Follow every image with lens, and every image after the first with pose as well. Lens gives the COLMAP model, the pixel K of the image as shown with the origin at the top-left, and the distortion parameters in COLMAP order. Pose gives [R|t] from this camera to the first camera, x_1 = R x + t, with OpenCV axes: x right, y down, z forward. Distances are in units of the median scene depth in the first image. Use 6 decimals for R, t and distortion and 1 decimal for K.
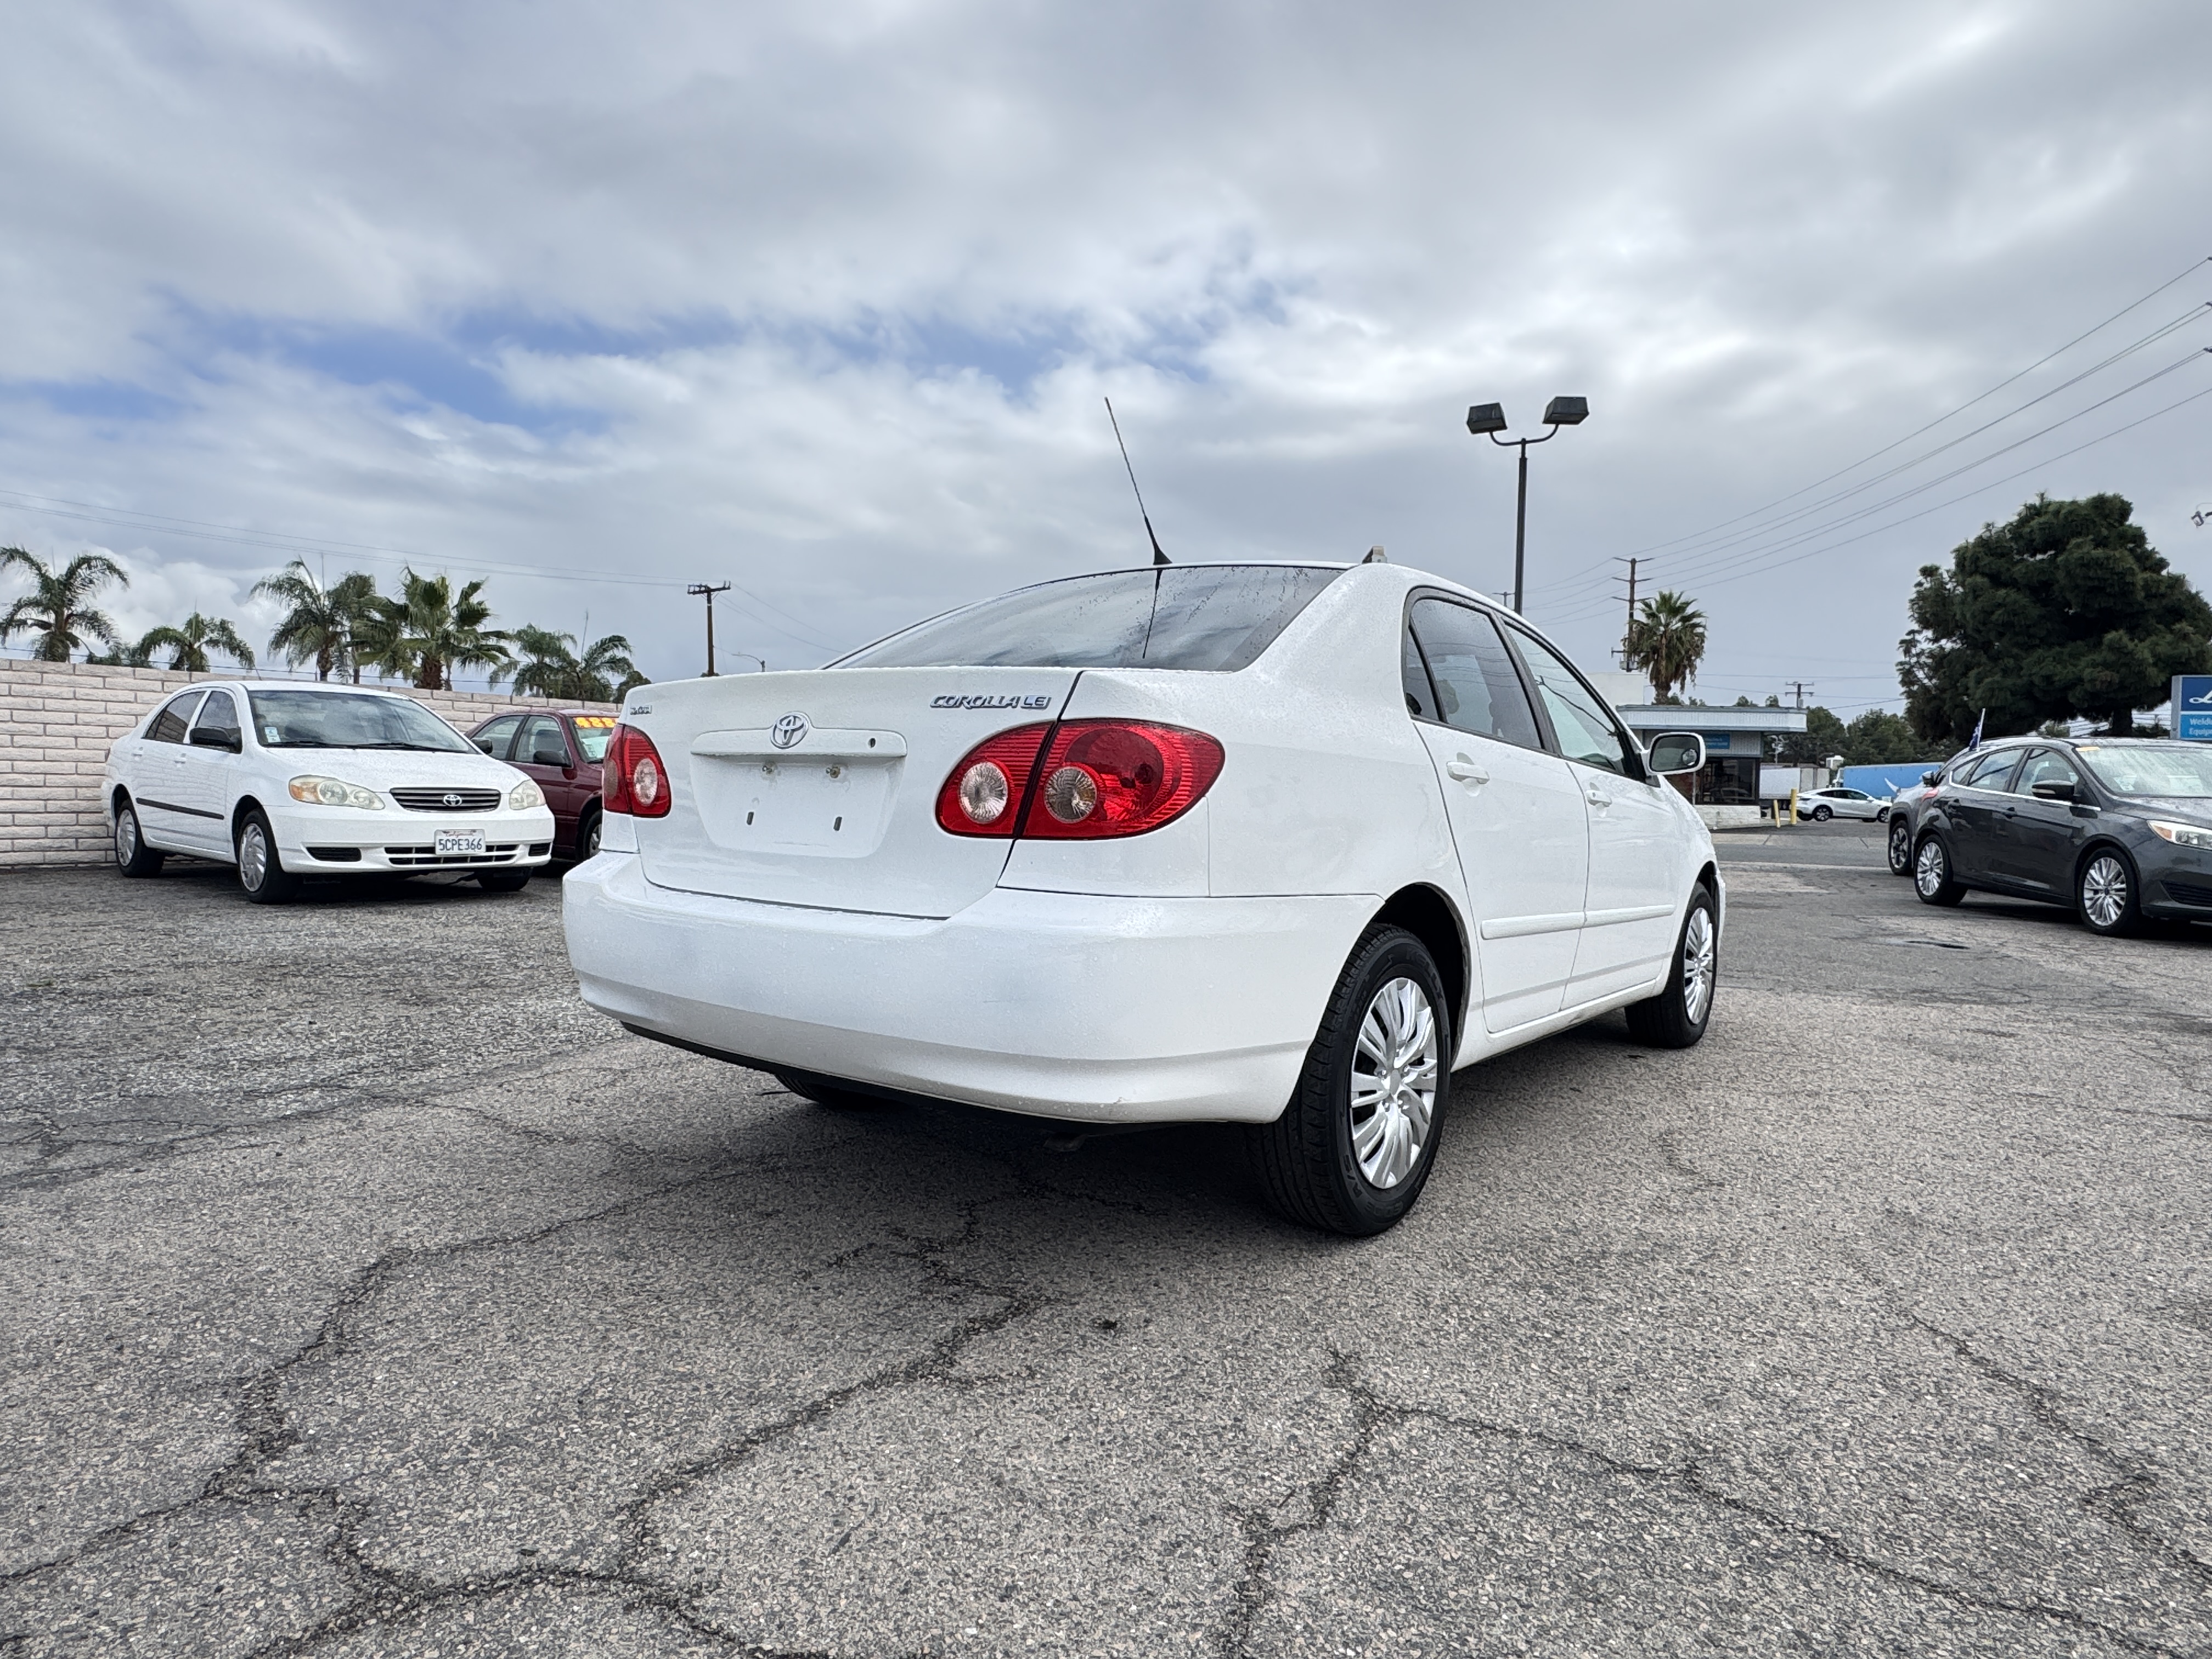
lens RADIAL K [[1297.6, 0, 1092.5], [0, 1297.6, 856.4], [0, 0, 1]] dist [-0.007866, 0.005237]
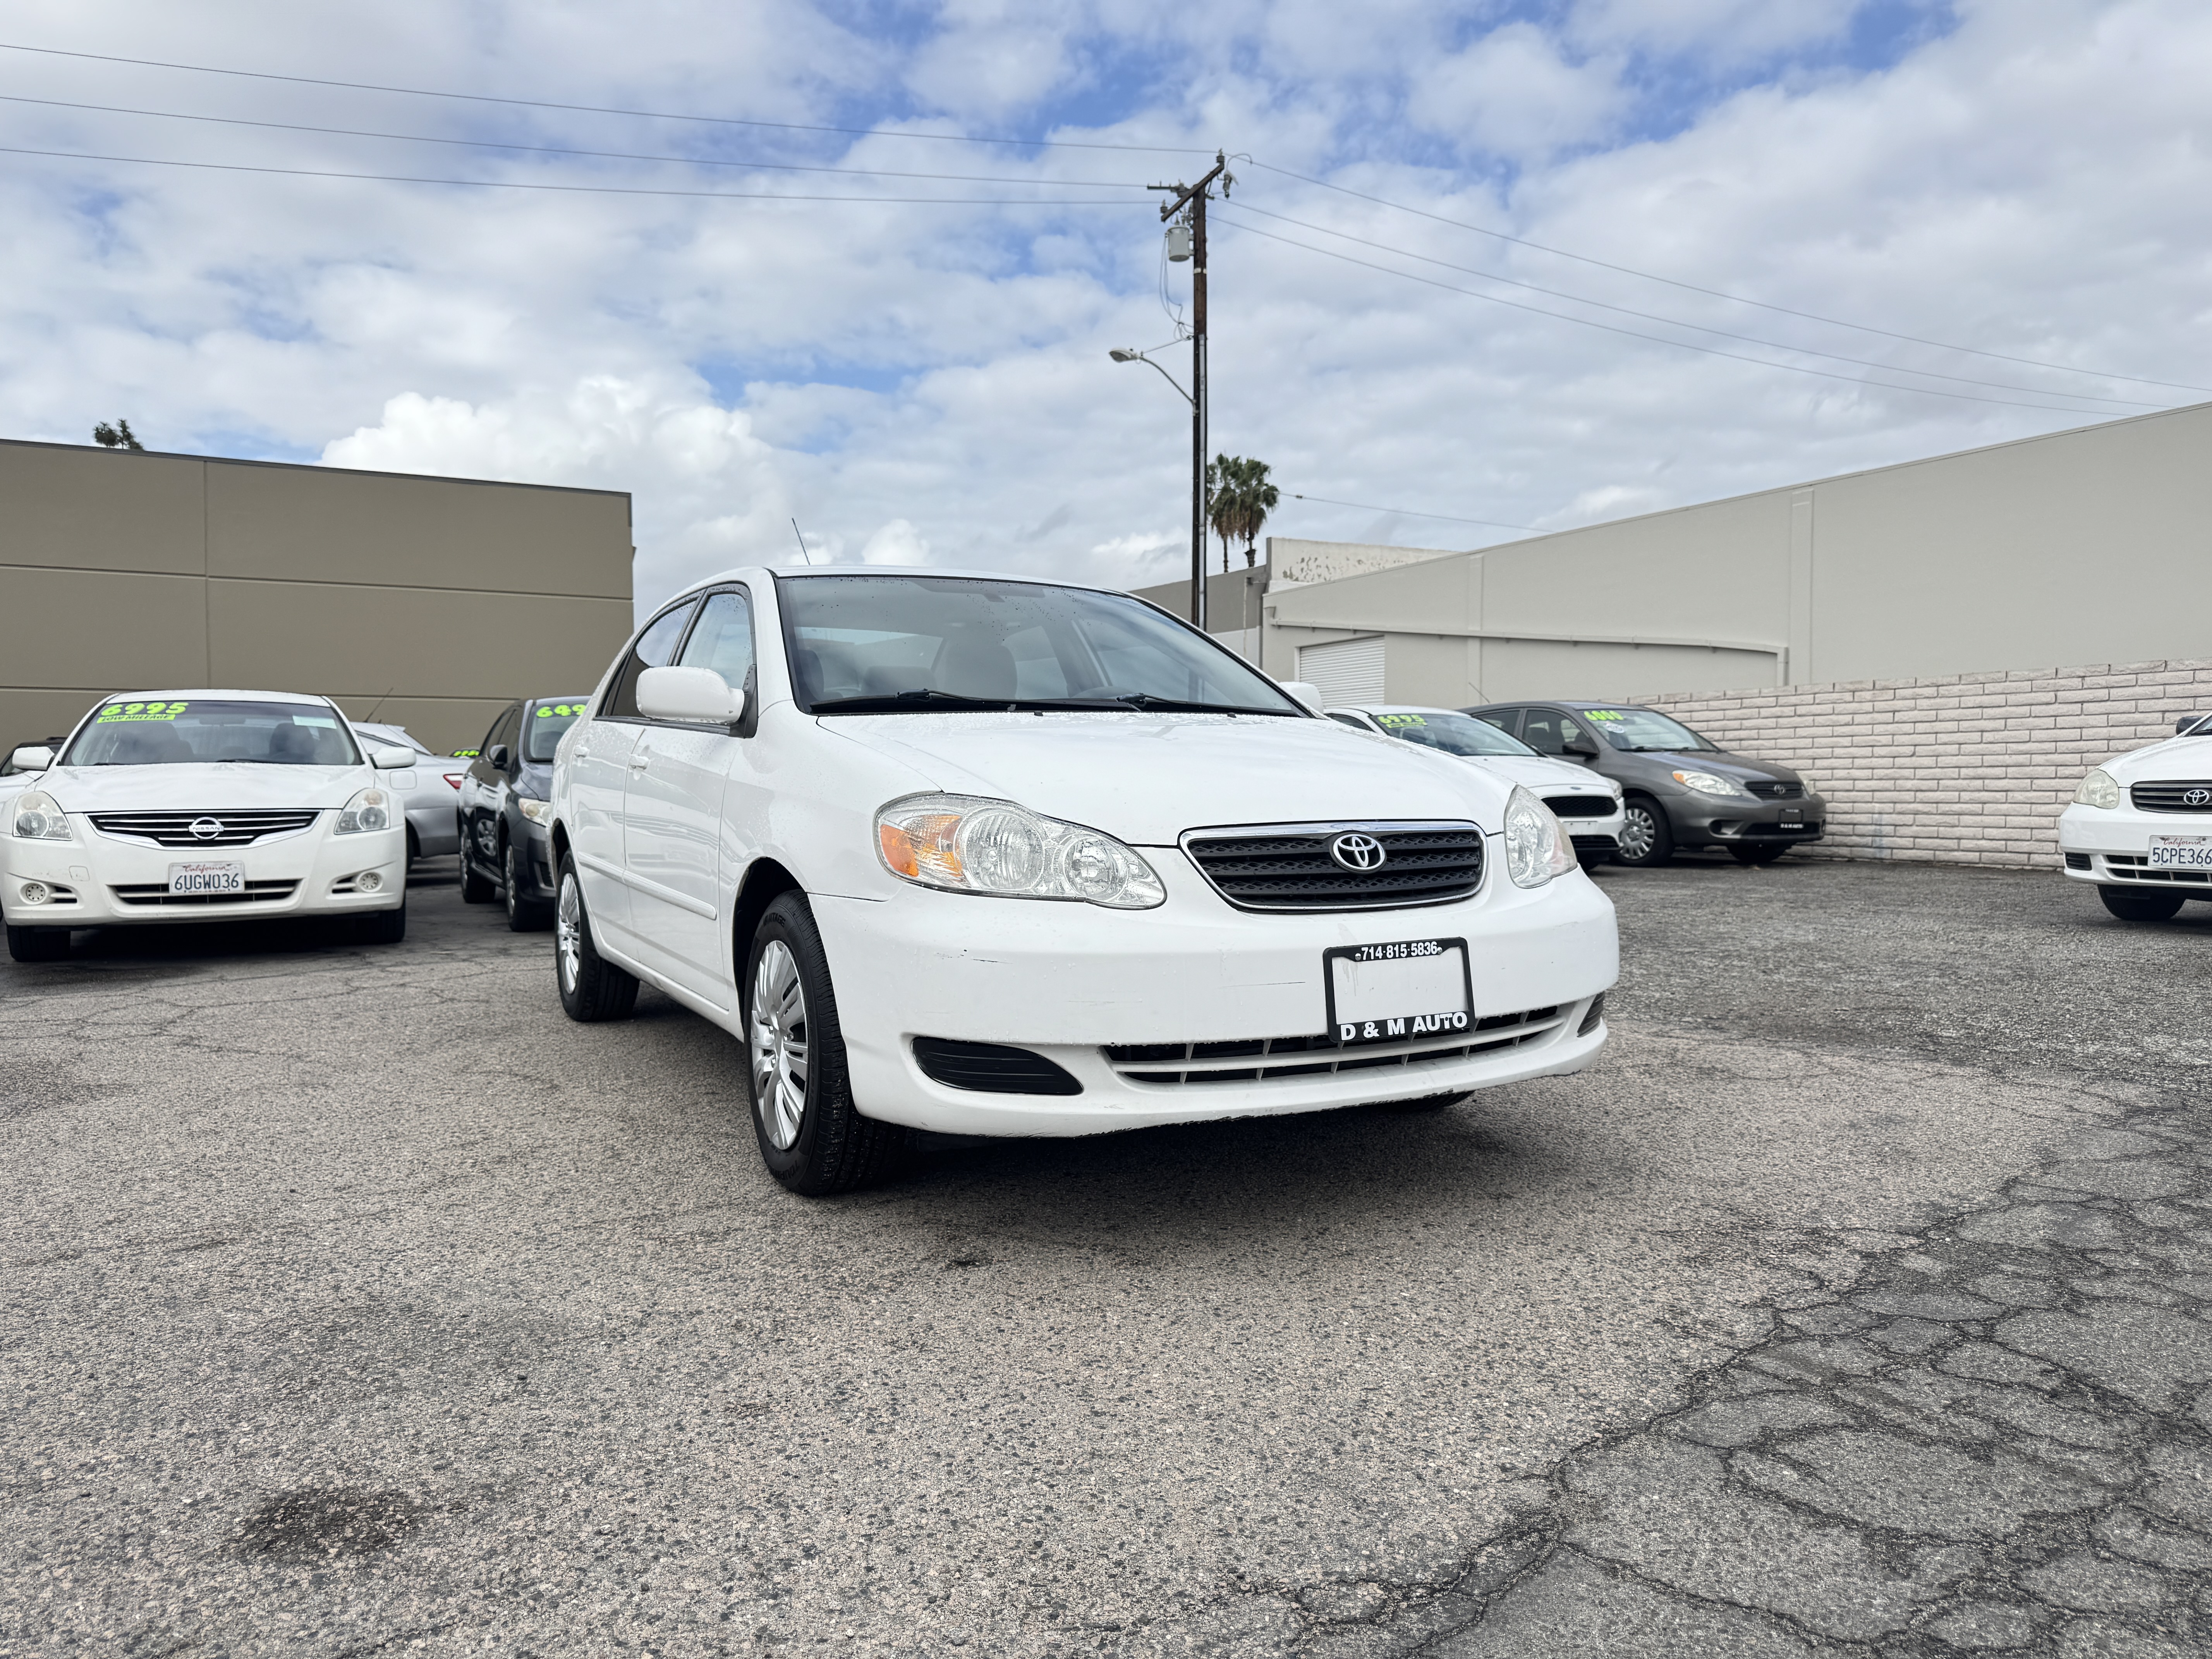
lens RADIAL K [[1558.2, 0, 1111.6], [0, 1558.2, 798.8], [0, 0, 1]] dist [0.029880, -0.035852]
pose [[-0.426128, -0.014269, -0.904550, 0.107872], [-0.048150, 0.998816, 0.006927, -0.003340], [0.903381, 0.046505, -0.426311, 0.150344]]
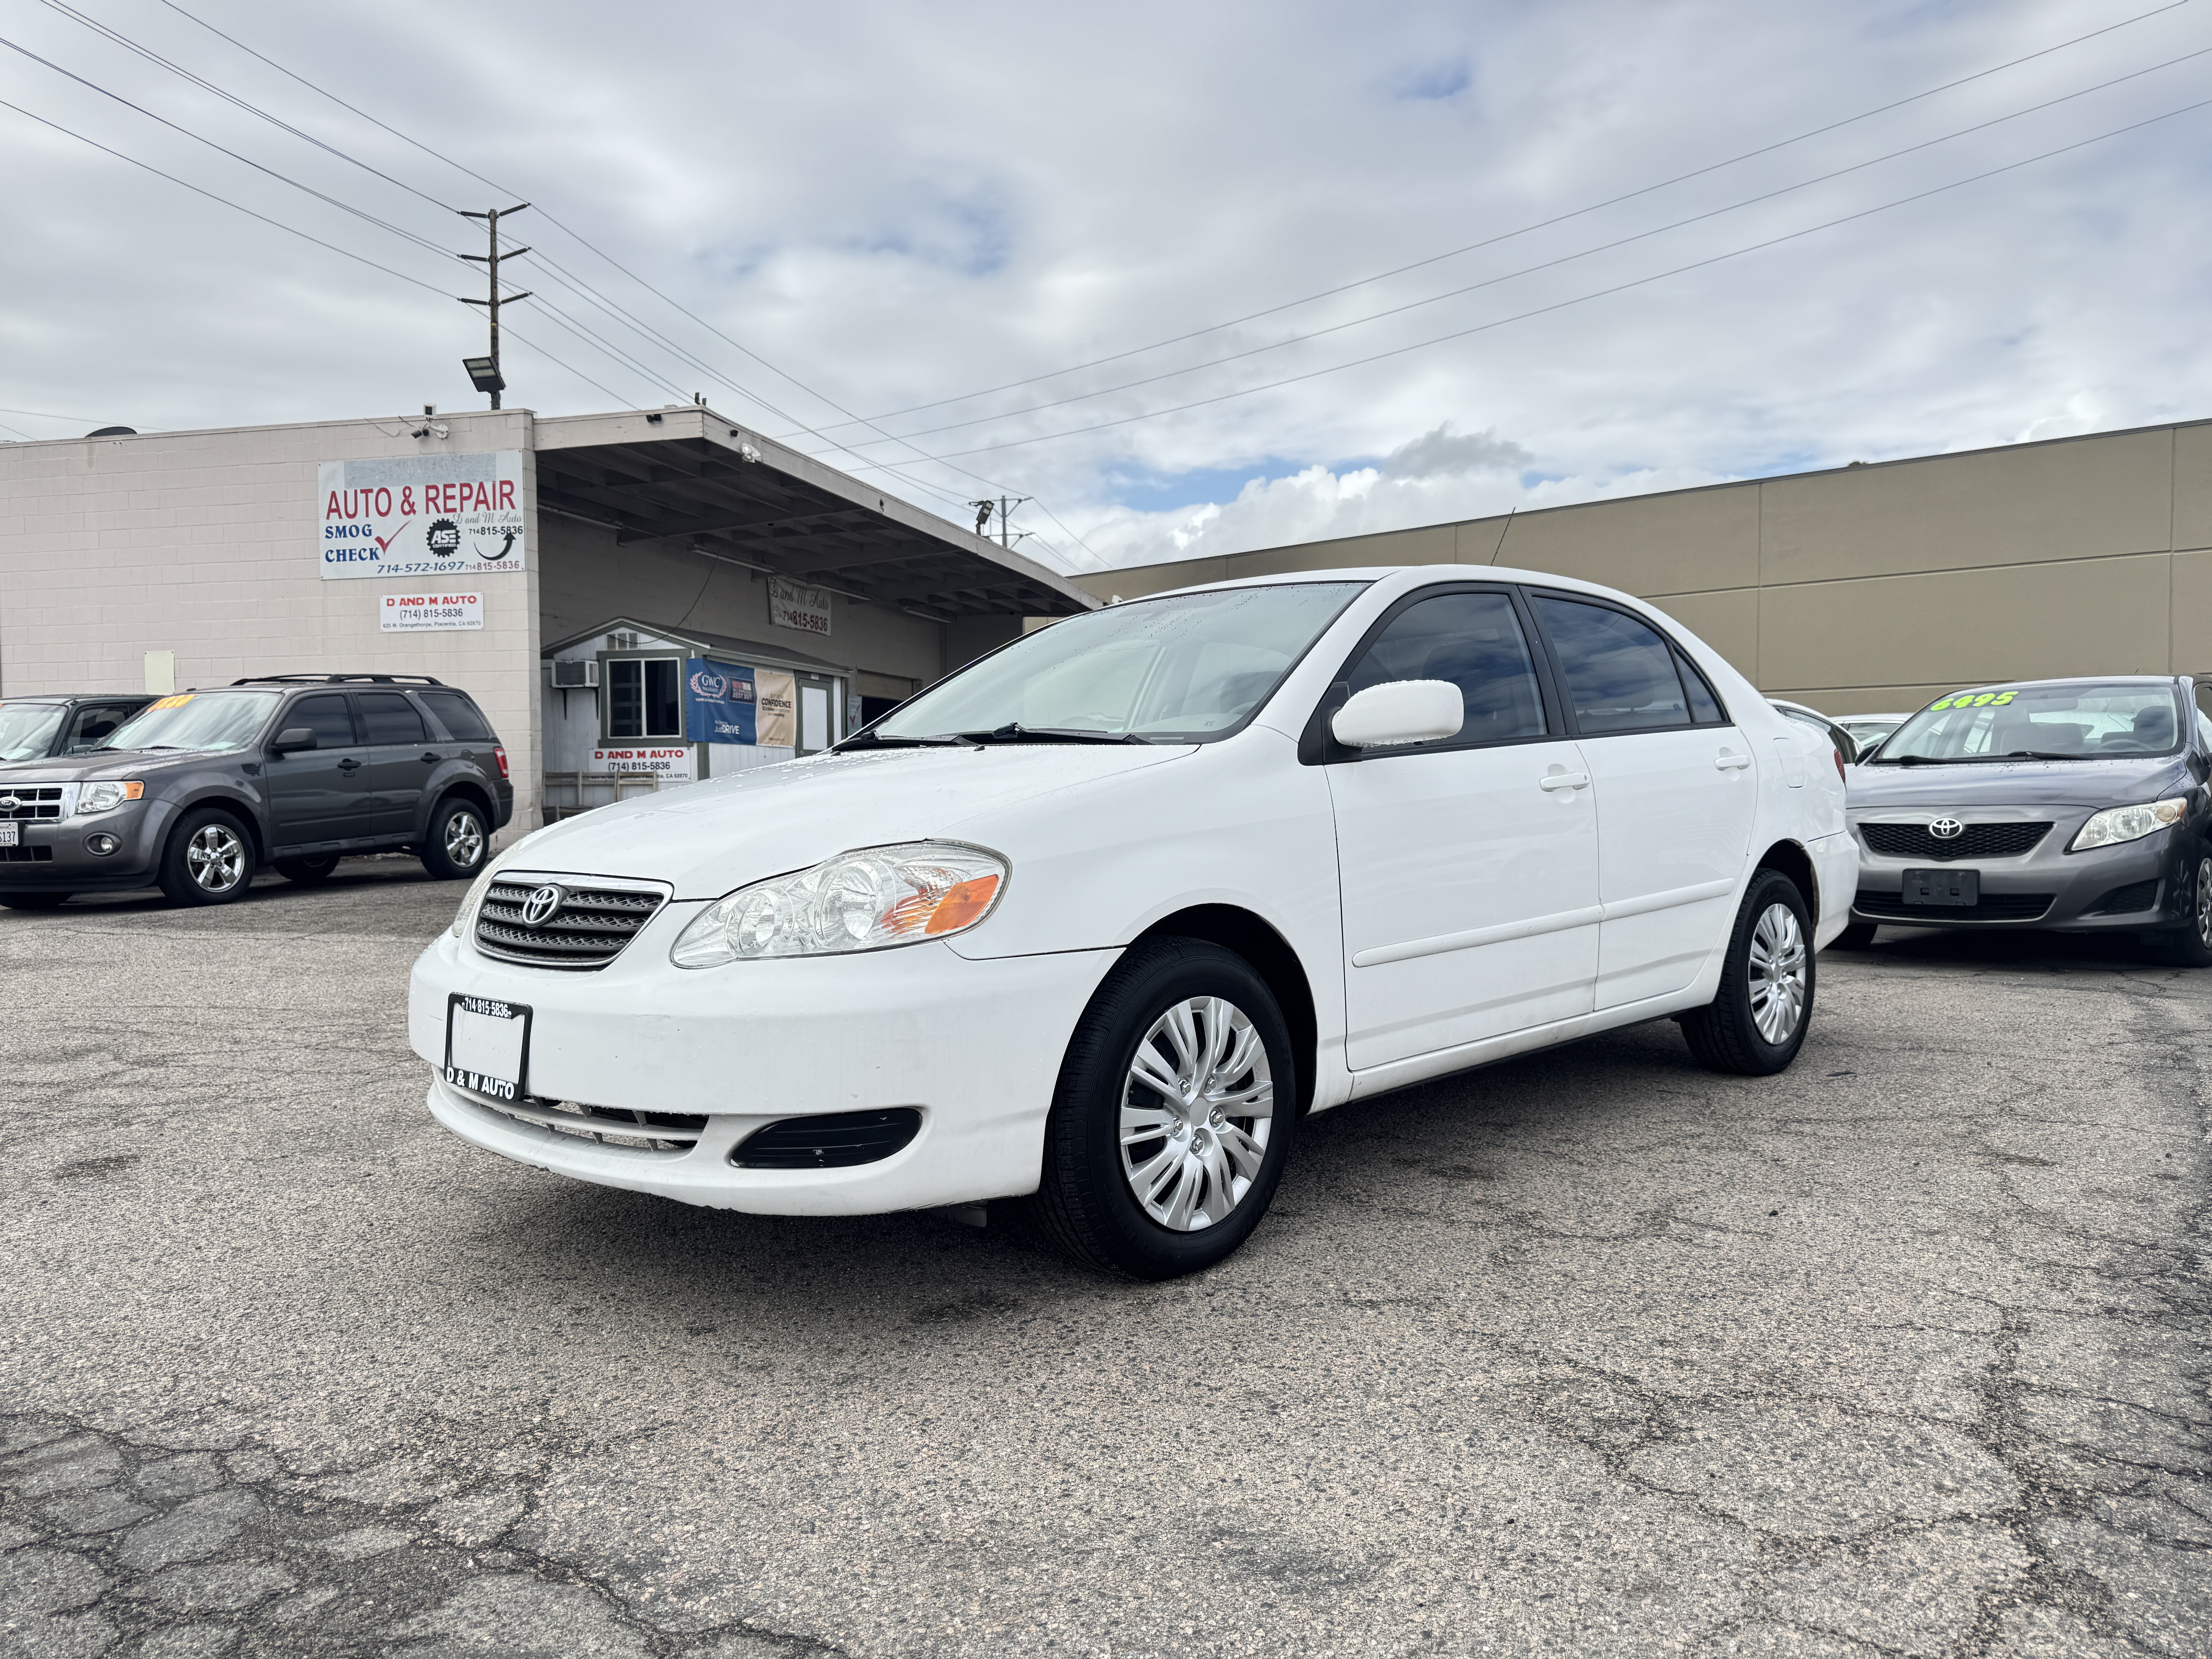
lens RADIAL K [[1558.2, 0, 1107.3], [0, 1558.2, 833.5], [0, 0, 1]] dist [0.029880, -0.035852]
pose [[-0.990353, -0.021876, 0.136827, 0.014658], [-0.010365, 0.996389, 0.084275, -0.009687], [-0.138177, 0.082044, -0.987004, 0.191502]]
